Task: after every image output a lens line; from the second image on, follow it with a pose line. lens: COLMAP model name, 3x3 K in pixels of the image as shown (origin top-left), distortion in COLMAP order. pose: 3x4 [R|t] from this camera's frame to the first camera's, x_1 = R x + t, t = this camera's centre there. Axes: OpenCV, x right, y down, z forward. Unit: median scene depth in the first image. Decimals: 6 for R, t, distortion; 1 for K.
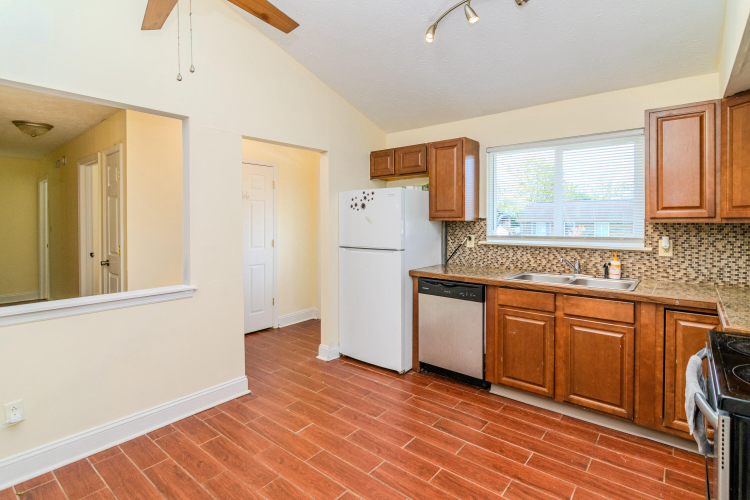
lens RADIAL K [[374.5, 0, 357.9], [0, 374.5, 218.6], [0, 0, 1]] dist [-0.009829, 0.001862]
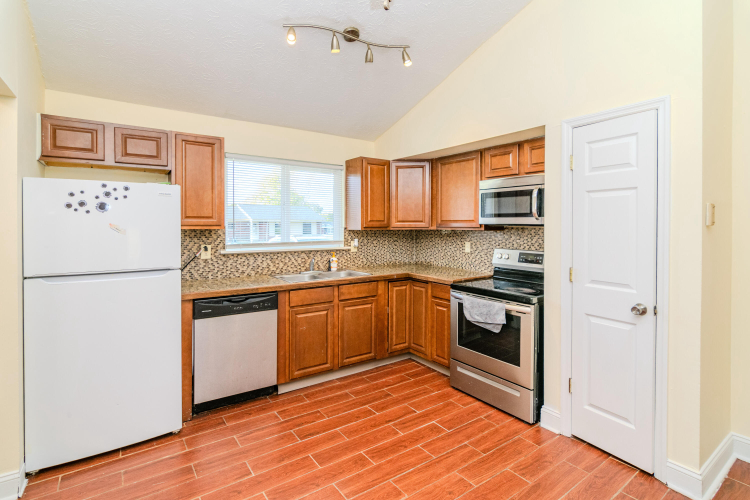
lens RADIAL K [[374.5, 0, 387.4], [0, 374.5, 224.5], [0, 0, 1]] dist [-0.009829, 0.001862]
pose [[0.222134, 0.006203, 0.974996, -0.578259], [-0.004168, 0.999977, -0.005412, -0.002431], [-0.975007, -0.002862, 0.222155, 0.462296]]
